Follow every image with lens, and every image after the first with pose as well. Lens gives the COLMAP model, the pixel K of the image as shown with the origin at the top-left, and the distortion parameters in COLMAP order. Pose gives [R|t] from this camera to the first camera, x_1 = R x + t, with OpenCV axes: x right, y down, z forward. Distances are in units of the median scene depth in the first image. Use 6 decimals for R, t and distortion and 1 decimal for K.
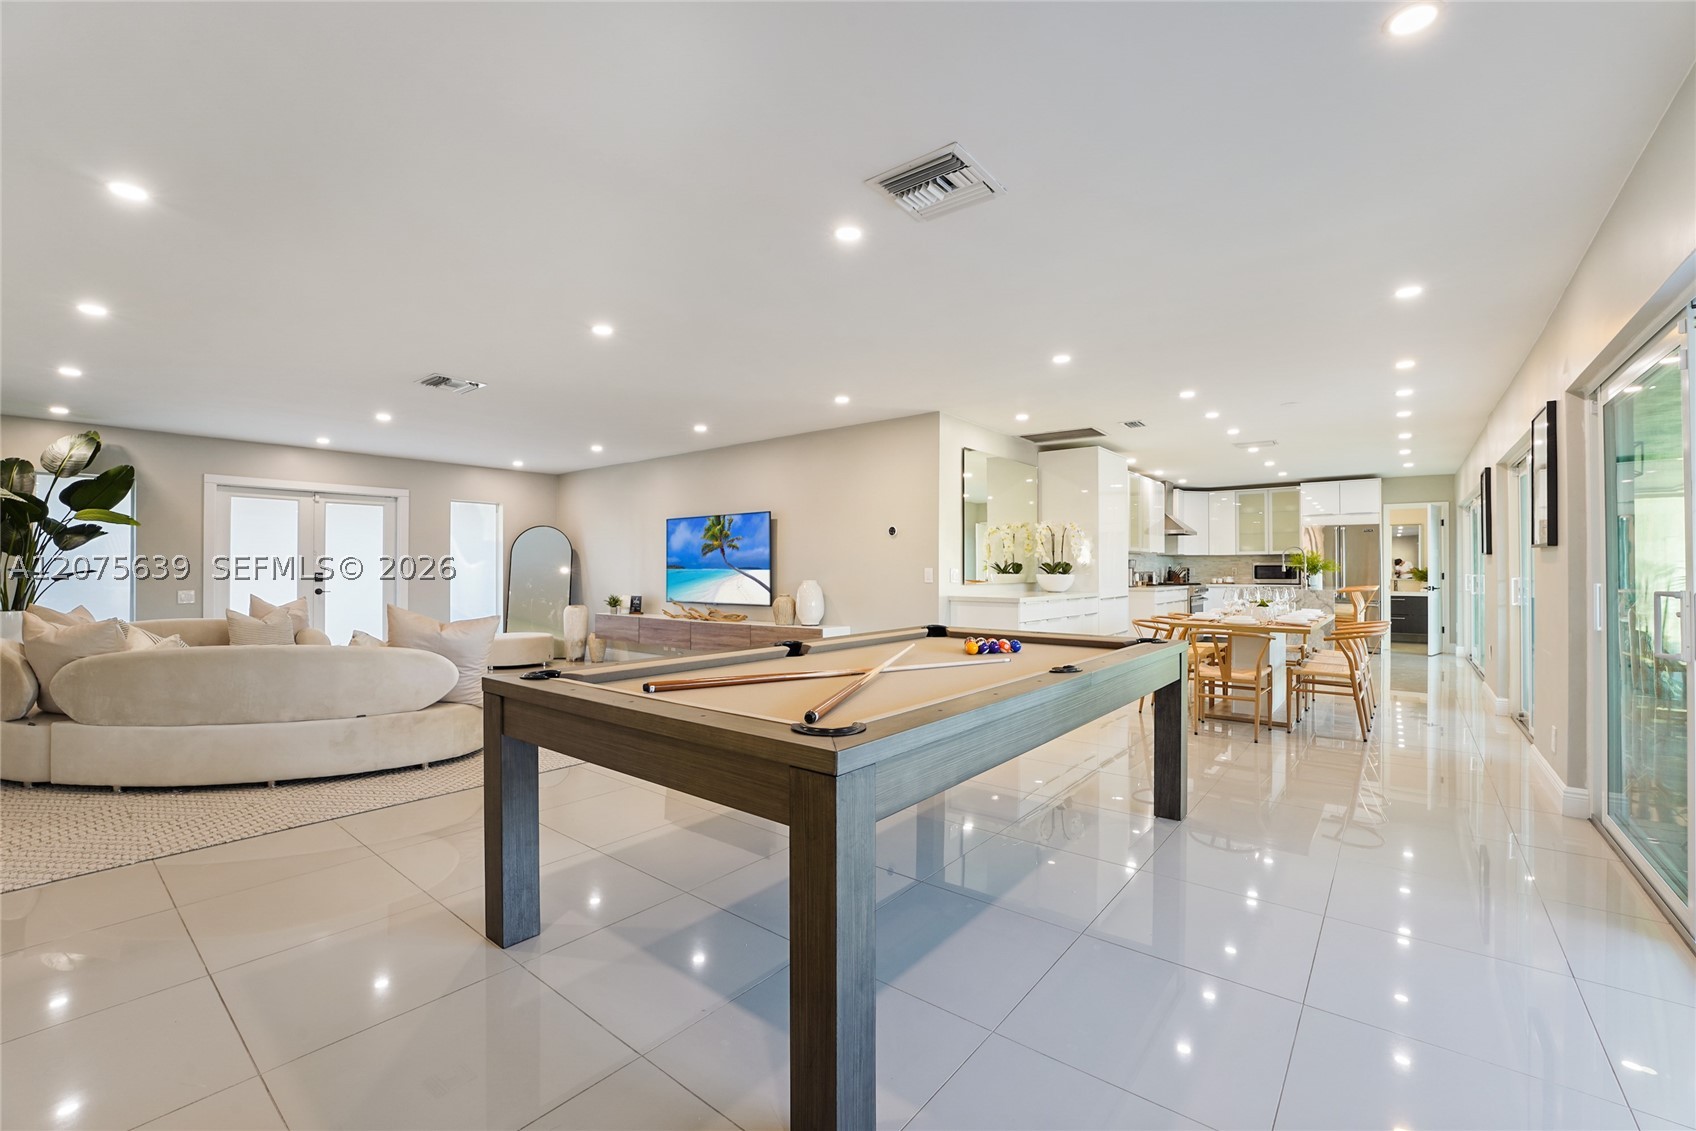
lens RADIAL K [[702.0, 0, 835.7], [0, 702.0, 552.7], [0, 0, 1]] dist [-0.020345, 0.000711]
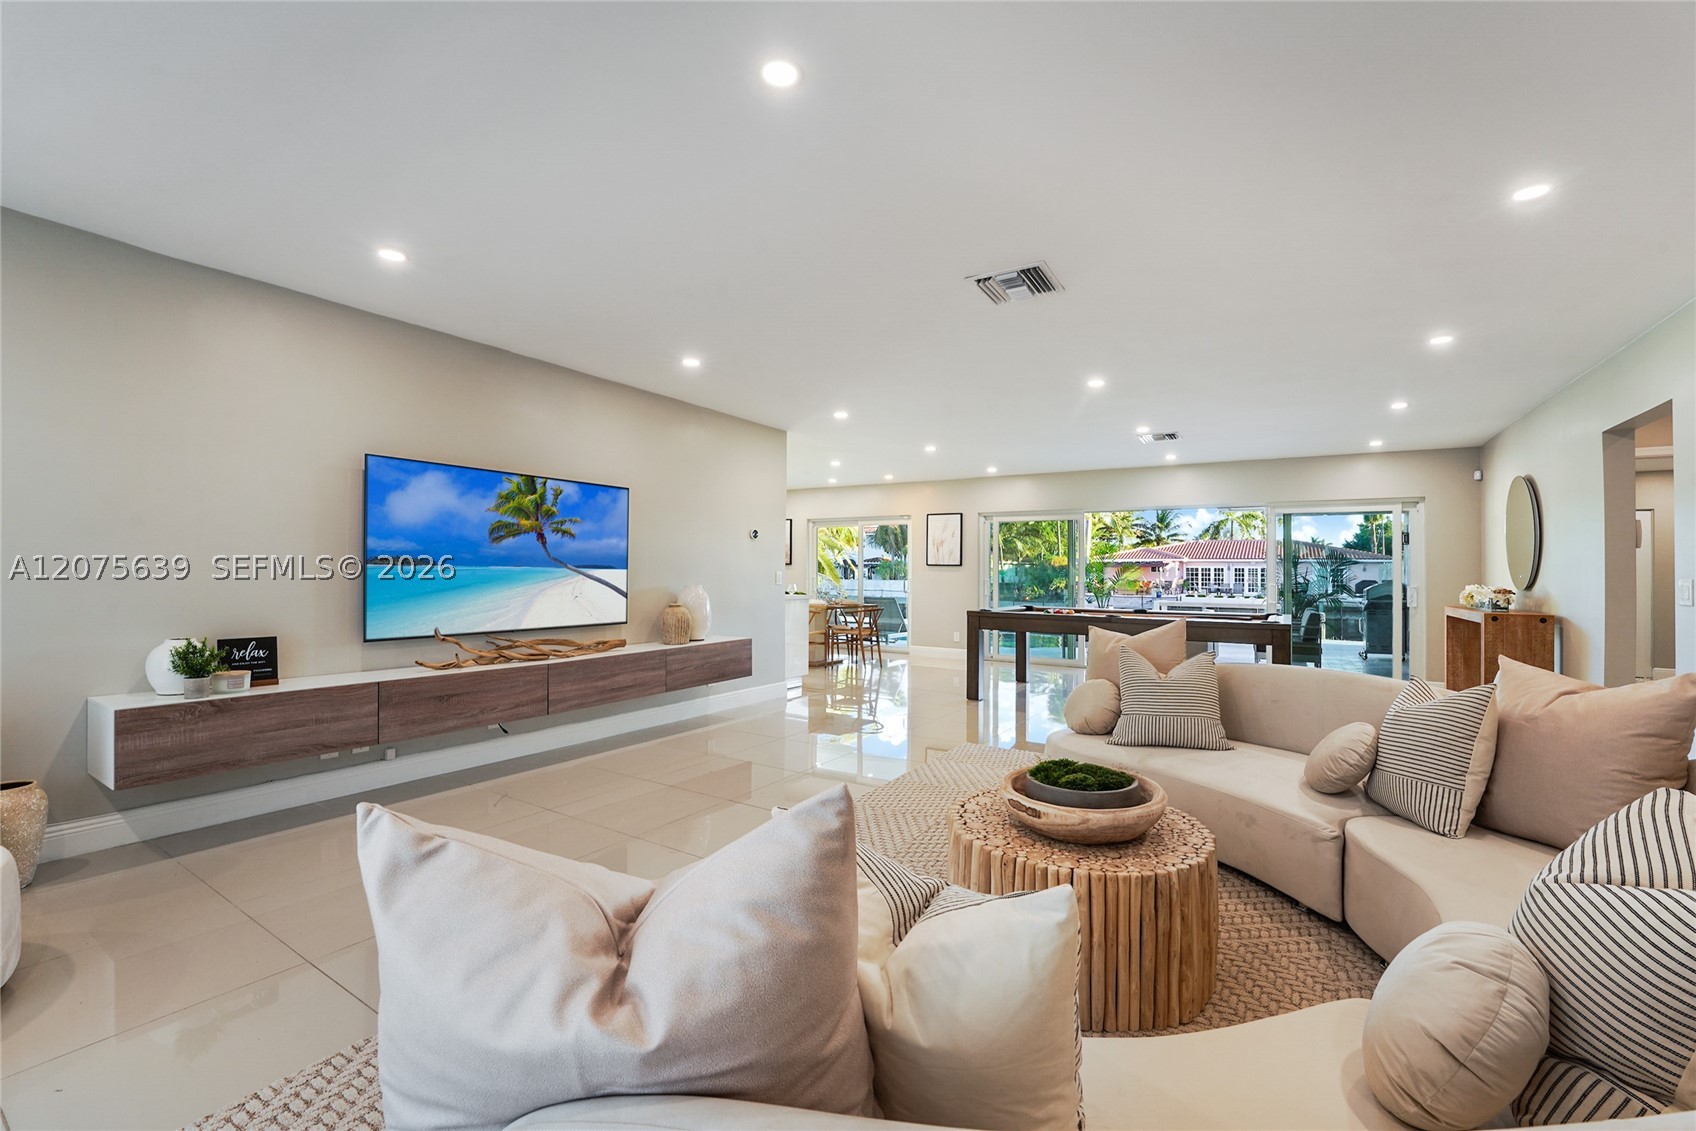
lens RADIAL K [[702.0, 0, 838.4], [0, 702.0, 563.1], [0, 0, 1]] dist [-0.020345, 0.000711]
pose [[-0.115305, 0.013143, 0.993243, -0.746919], [-0.035055, 0.999236, -0.017291, 0.019286], [-0.992711, -0.036812, -0.114756, 0.797660]]
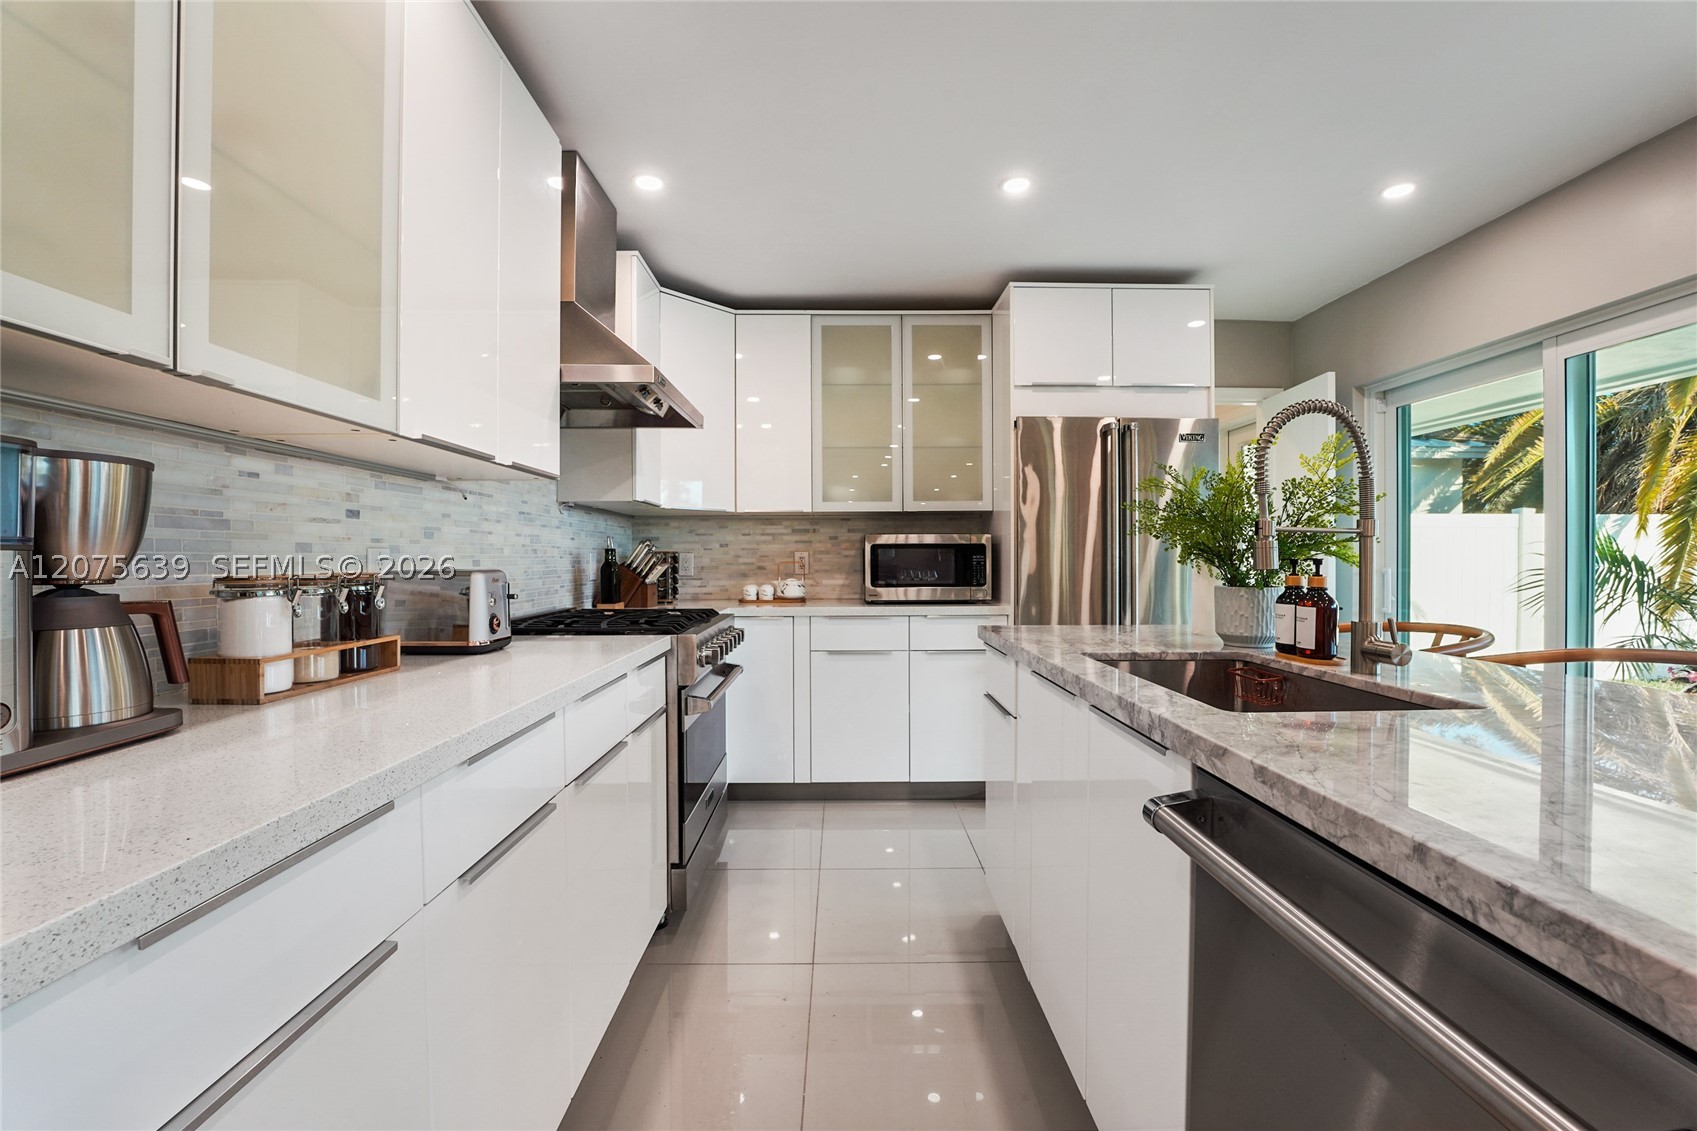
lens RADIAL K [[702.5, 0, 853.3], [0, 702.5, 569.5], [0, 0, 1]] dist [-0.020345, 0.000711]
pose [[0.764117, -0.009615, 0.645006, 0.497335], [-0.003038, 0.999824, 0.018504, 0.031208], [-0.645071, -0.016098, 0.763953, 0.970332]]
